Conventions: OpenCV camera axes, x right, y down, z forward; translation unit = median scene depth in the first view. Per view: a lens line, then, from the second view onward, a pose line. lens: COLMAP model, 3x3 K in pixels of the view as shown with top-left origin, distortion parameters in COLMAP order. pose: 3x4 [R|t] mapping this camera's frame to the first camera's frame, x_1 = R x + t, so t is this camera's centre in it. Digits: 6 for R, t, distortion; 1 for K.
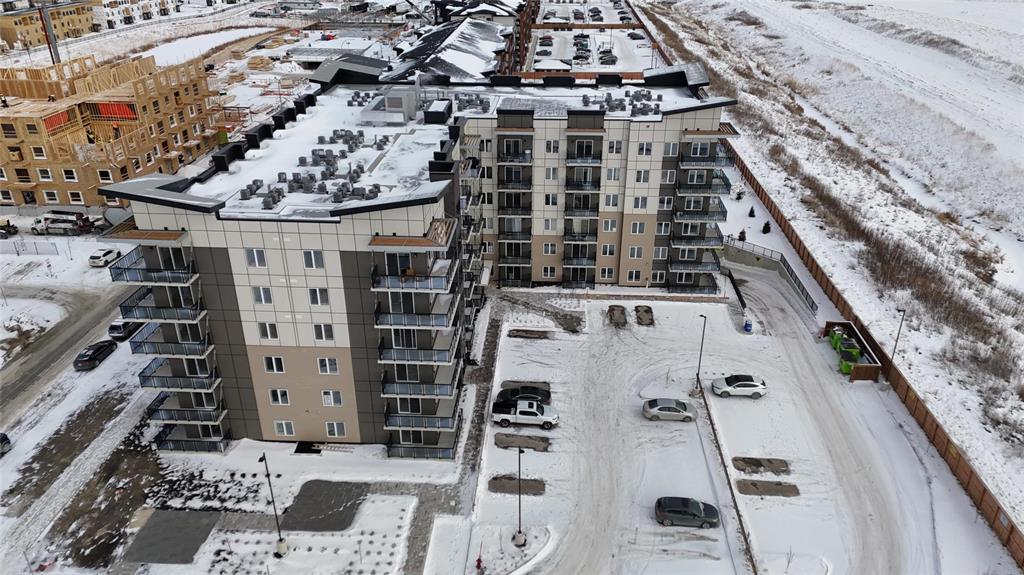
lens RADIAL K [[739.8, 0, 515.6], [0, 739.8, 287.8], [0, 0, 1]] dist [0.097242, -0.090332]
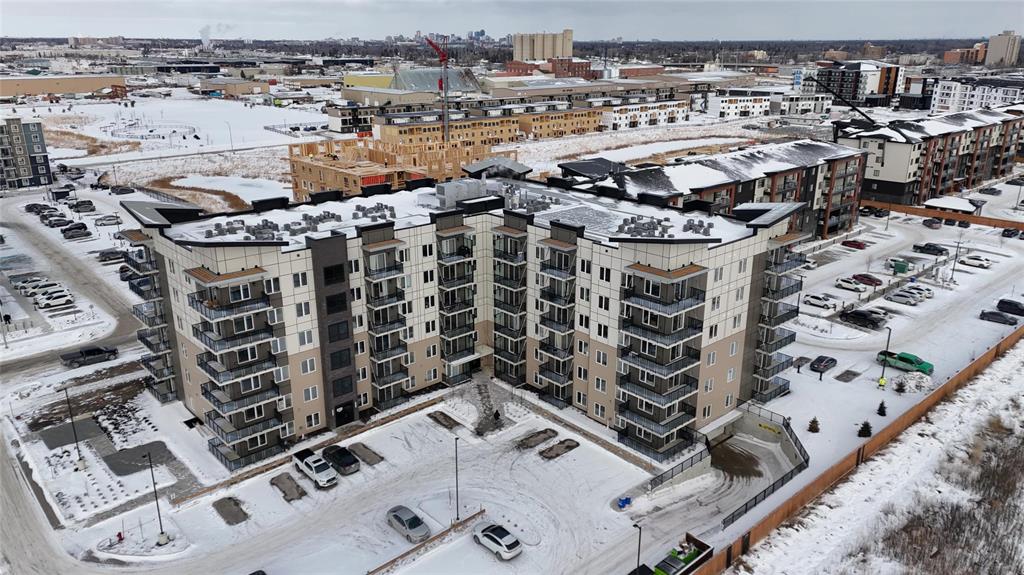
lens RADIAL K [[739.8, 0, 515.6], [0, 739.8, 287.8], [0, 0, 1]] dist [0.097242, -0.090332]
pose [[0.714628, 0.220527, -0.663834, 0.706894], [-0.309483, 0.950747, -0.017324, -0.119740], [0.627317, 0.217826, 0.747680, 0.246616]]
